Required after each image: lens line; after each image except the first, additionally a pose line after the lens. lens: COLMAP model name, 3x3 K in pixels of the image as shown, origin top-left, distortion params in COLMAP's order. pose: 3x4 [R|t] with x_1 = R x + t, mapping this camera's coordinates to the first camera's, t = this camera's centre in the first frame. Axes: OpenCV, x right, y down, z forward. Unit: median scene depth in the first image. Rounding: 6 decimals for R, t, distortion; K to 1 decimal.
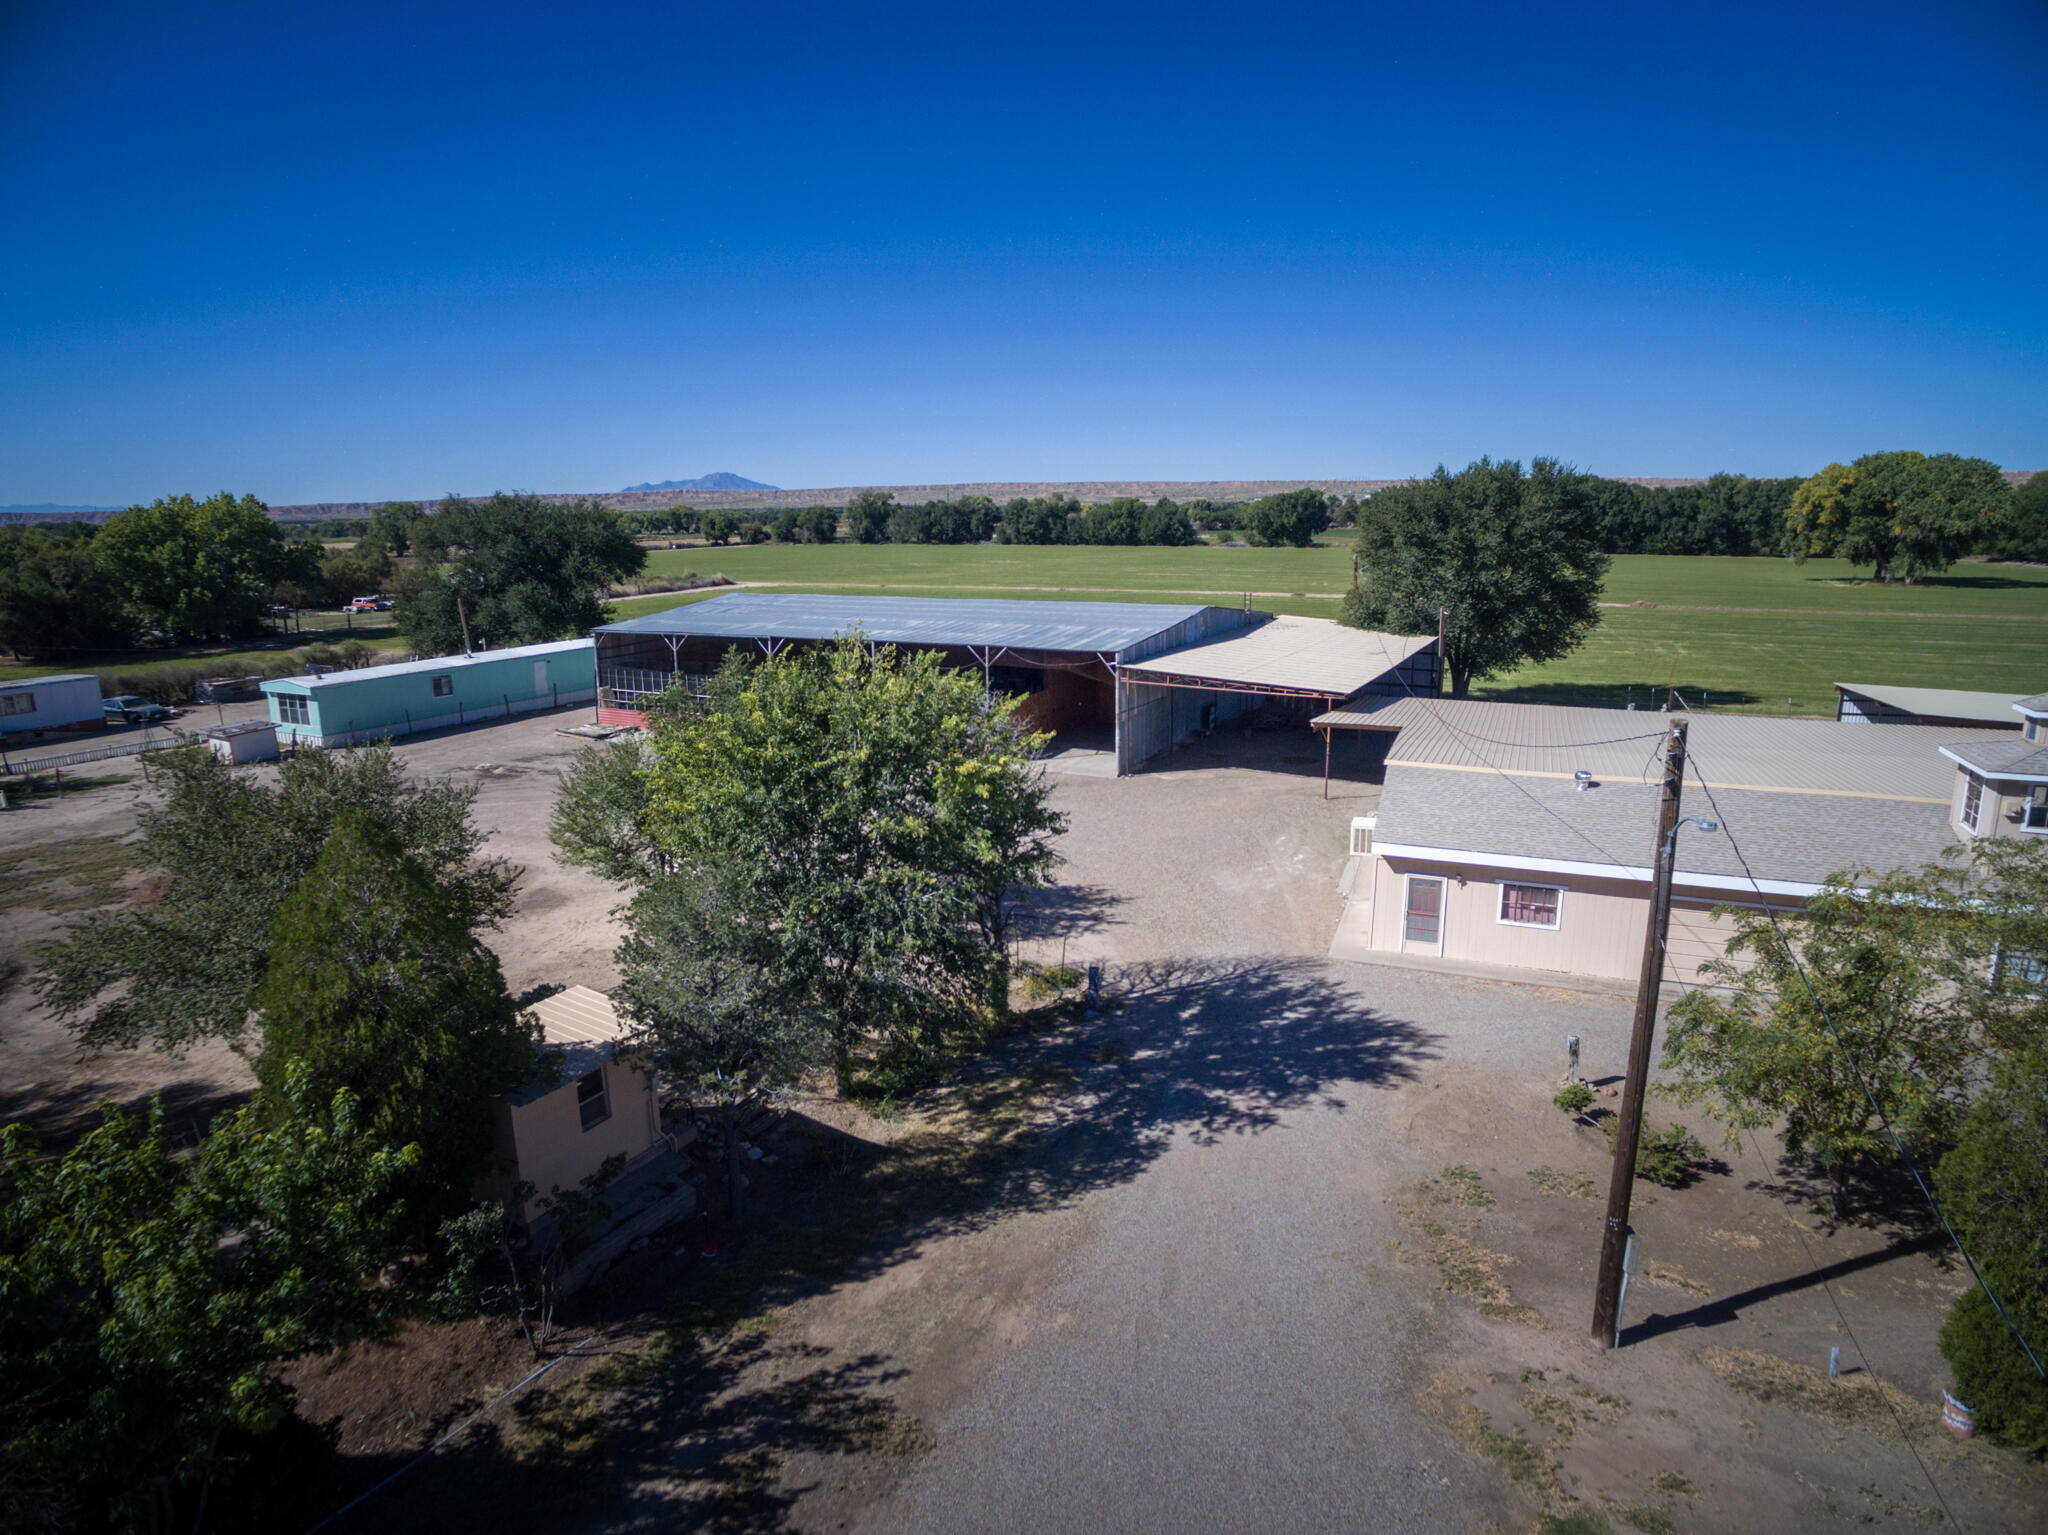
lens RADIAL K [[1191.9, 0, 1034.1], [0, 1191.9, 765.4], [0, 0, 1]] dist [-0.123347, 0.088675]
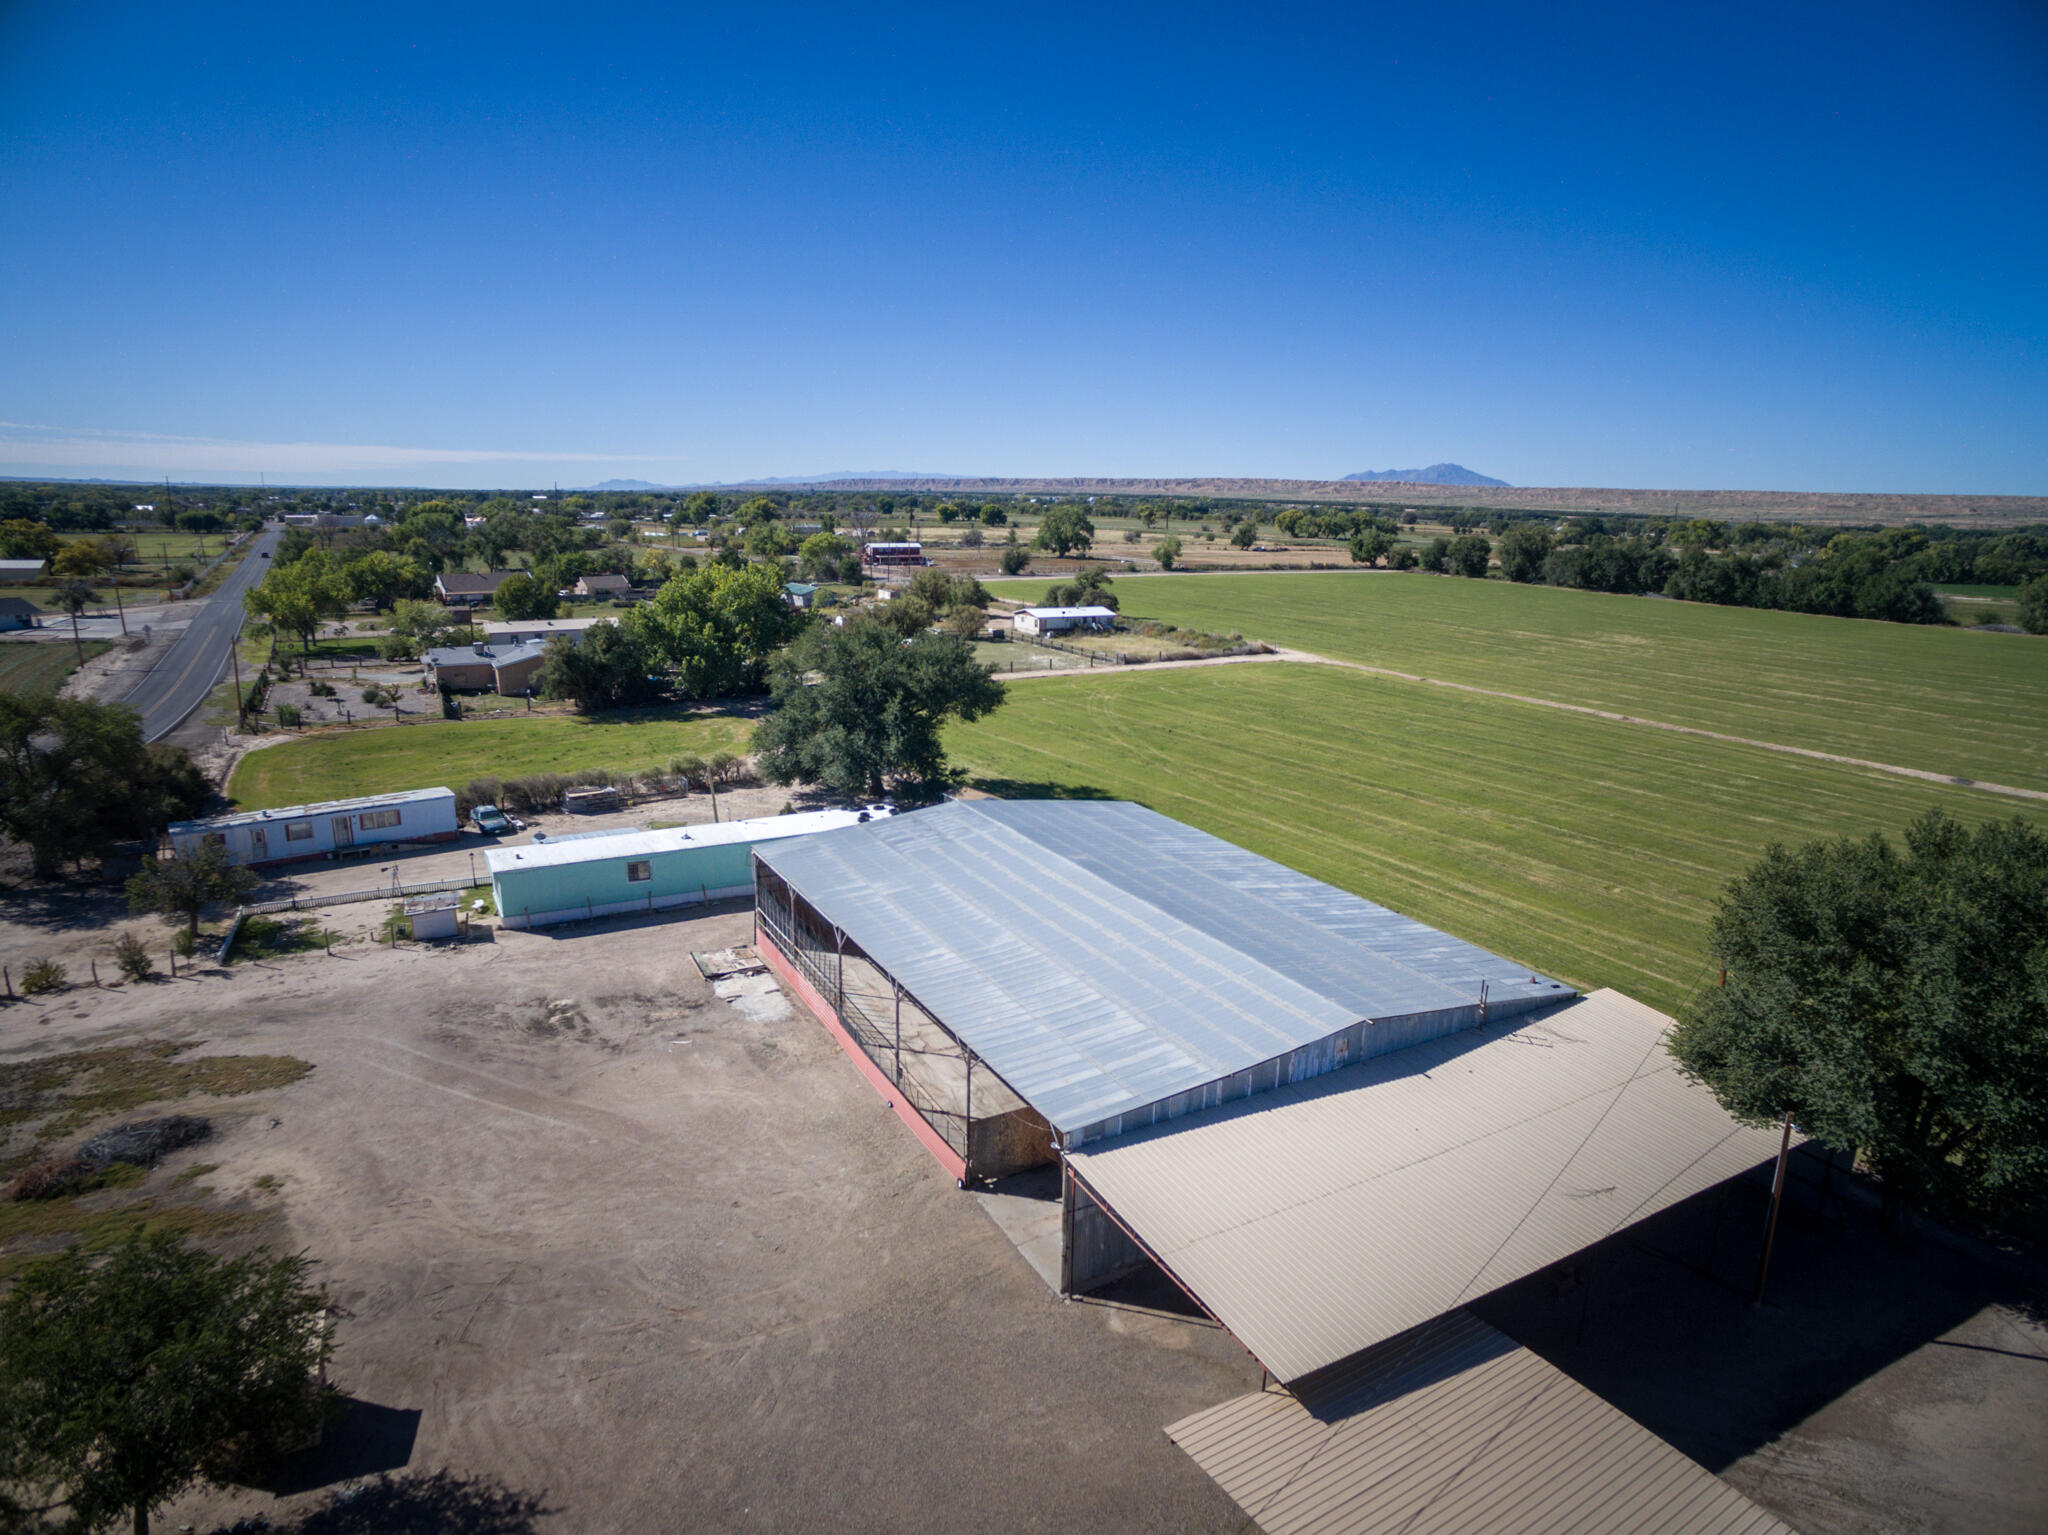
lens RADIAL K [[1191.9, 0, 1034.1], [0, 1191.9, 765.4], [0, 0, 1]] dist [-0.123347, 0.088675]
pose [[0.834285, 0.152334, -0.529870, 0.110144], [-0.147315, 0.987721, 0.052015, -0.097286], [0.531287, 0.034663, 0.846482, 0.119690]]
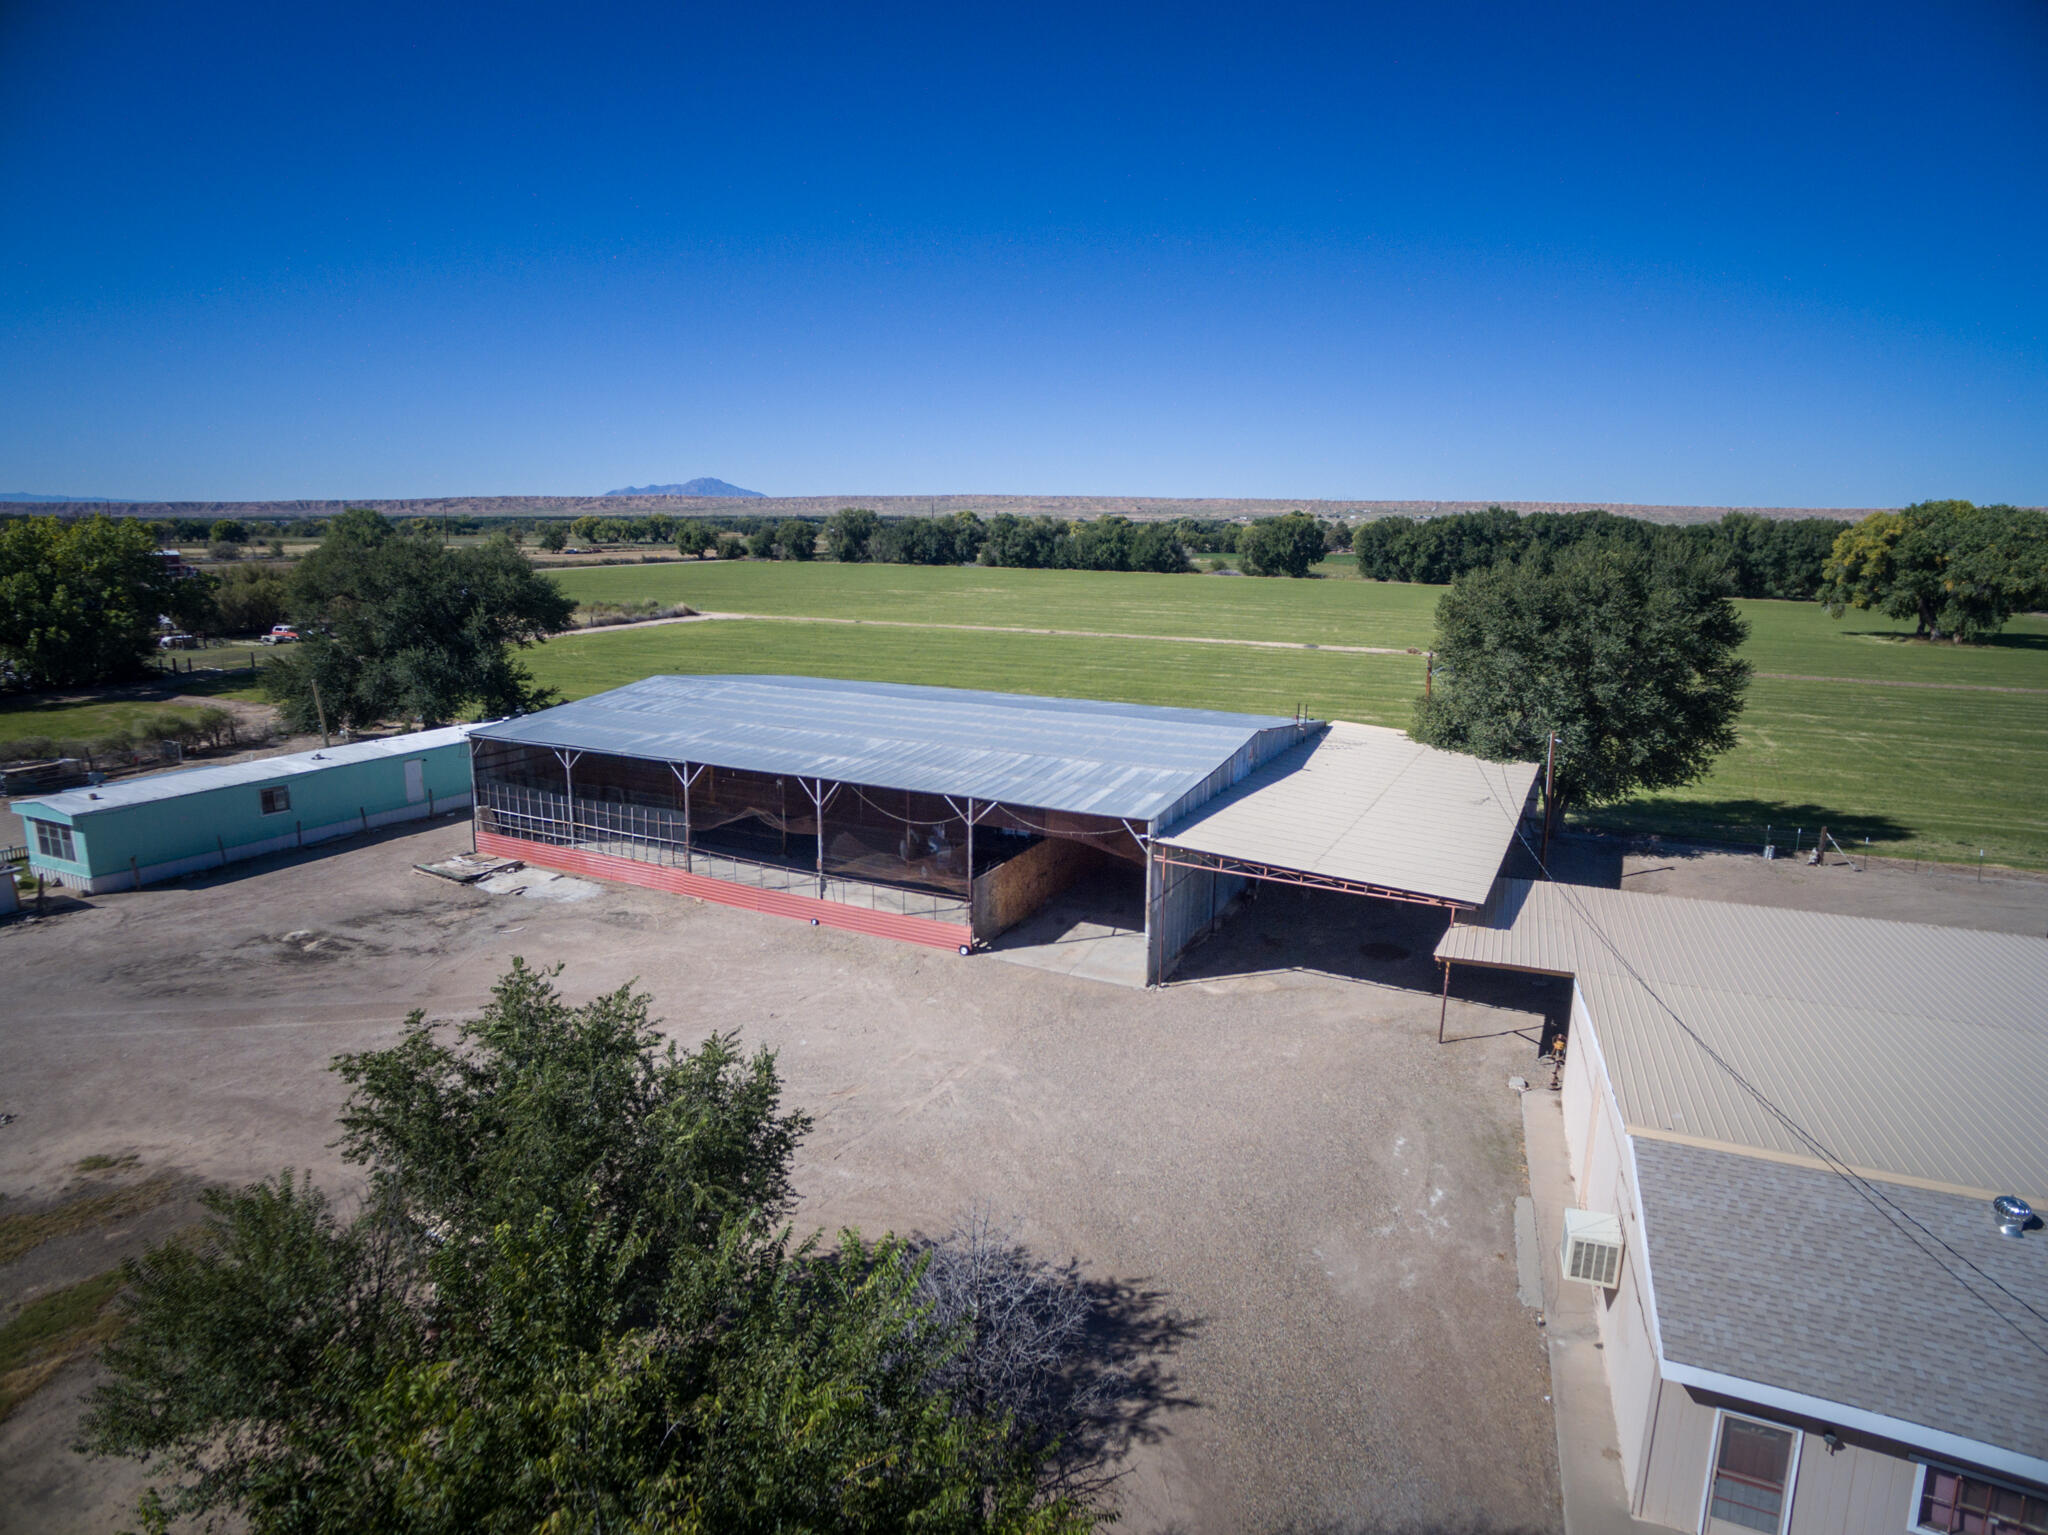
lens RADIAL K [[1191.9, 0, 1034.1], [0, 1191.9, 765.4], [0, 0, 1]] dist [-0.123347, 0.088675]
pose [[0.999674, 0.019190, 0.016866, -0.004039], [-0.019020, 0.999767, -0.010179, -0.034883], [-0.017057, 0.009855, 0.999806, 0.080235]]
